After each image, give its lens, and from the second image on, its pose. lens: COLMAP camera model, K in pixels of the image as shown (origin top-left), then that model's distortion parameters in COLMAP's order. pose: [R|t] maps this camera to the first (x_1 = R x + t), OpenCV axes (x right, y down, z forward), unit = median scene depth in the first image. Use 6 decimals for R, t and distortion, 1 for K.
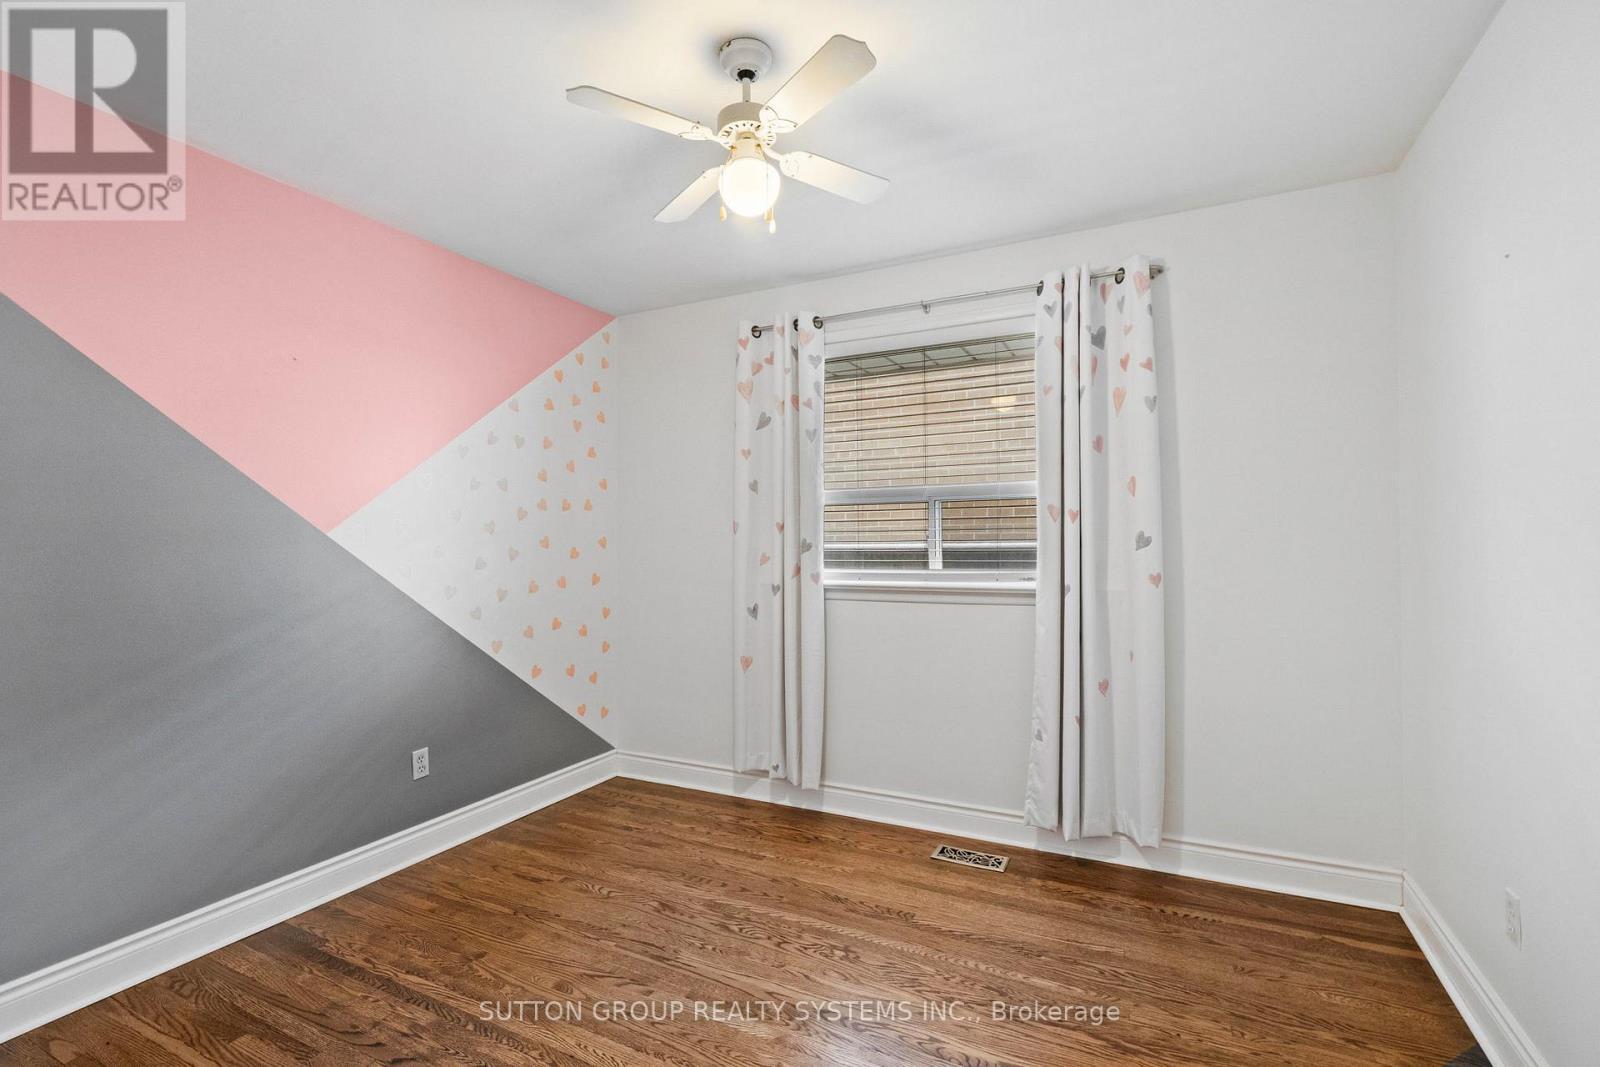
lens RADIAL K [[737.3, 0, 795.7], [0, 737.3, 535.7], [0, 0, 1]] dist [-0.001658, -0.000523]
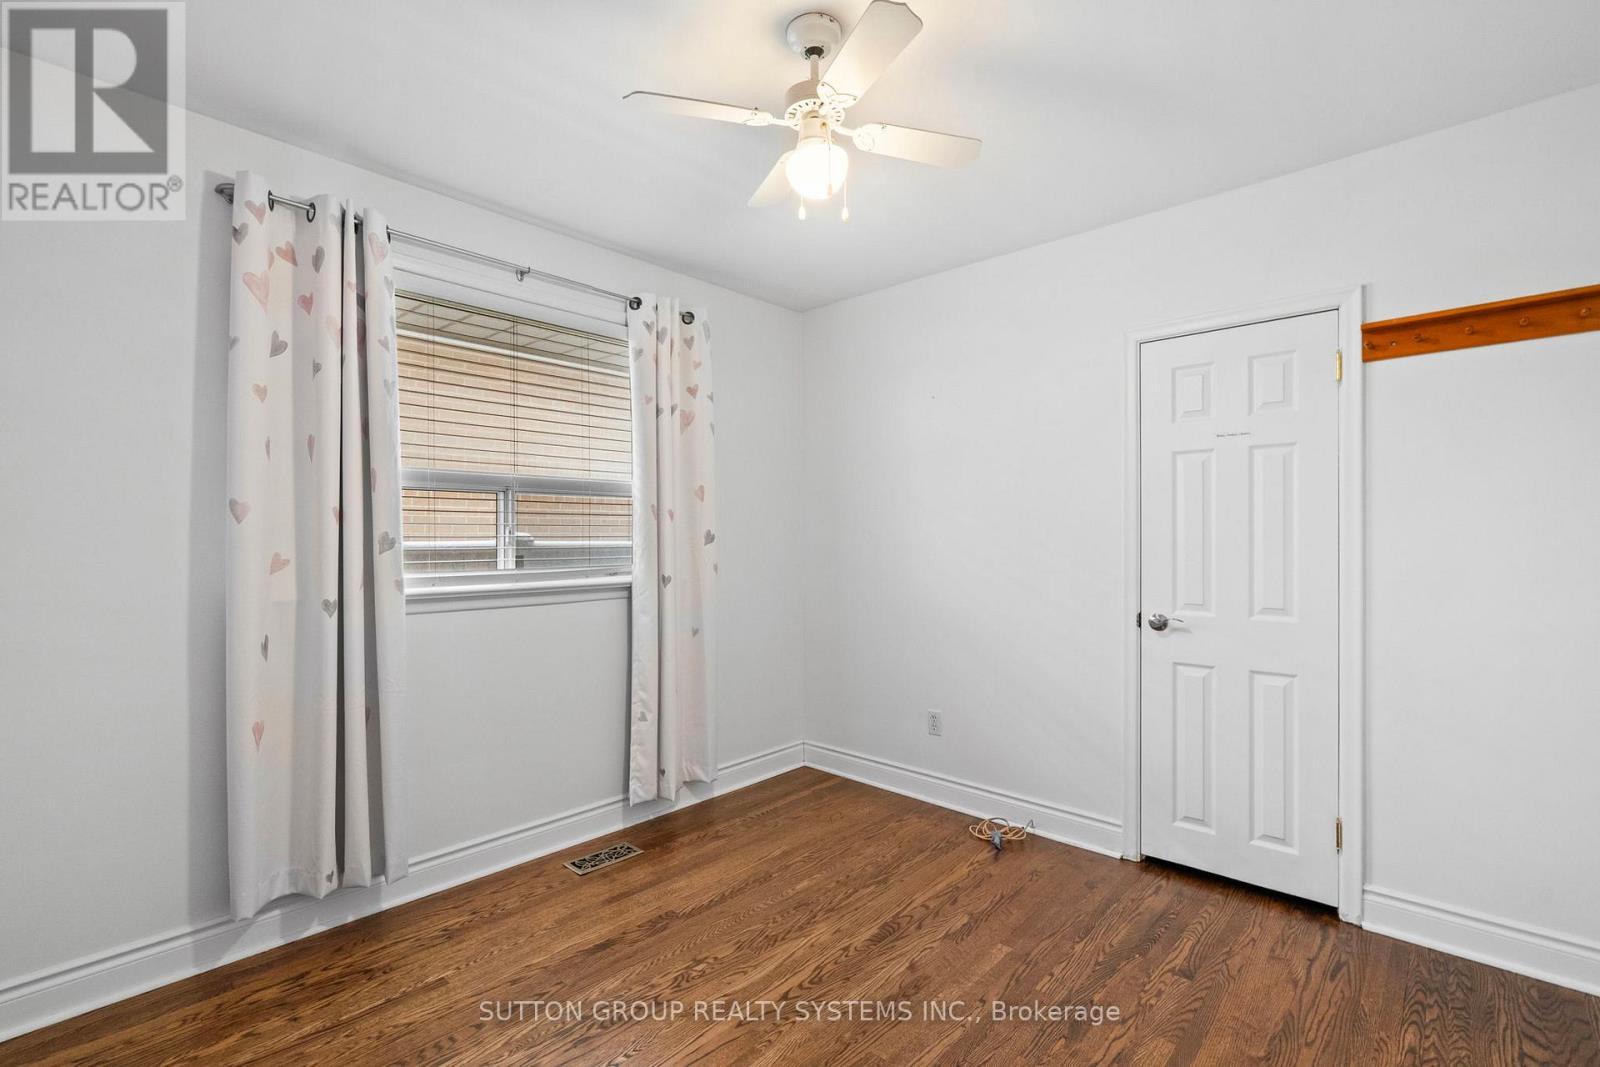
lens RADIAL K [[737.3, 0, 795.7], [0, 737.3, 535.7], [0, 0, 1]] dist [-0.001658, -0.000523]
pose [[0.267269, 0.007048, 0.963596, -0.640352], [-0.008689, 0.999950, -0.004903, 0.007352], [-0.963583, -0.007063, 0.267317, 0.482780]]
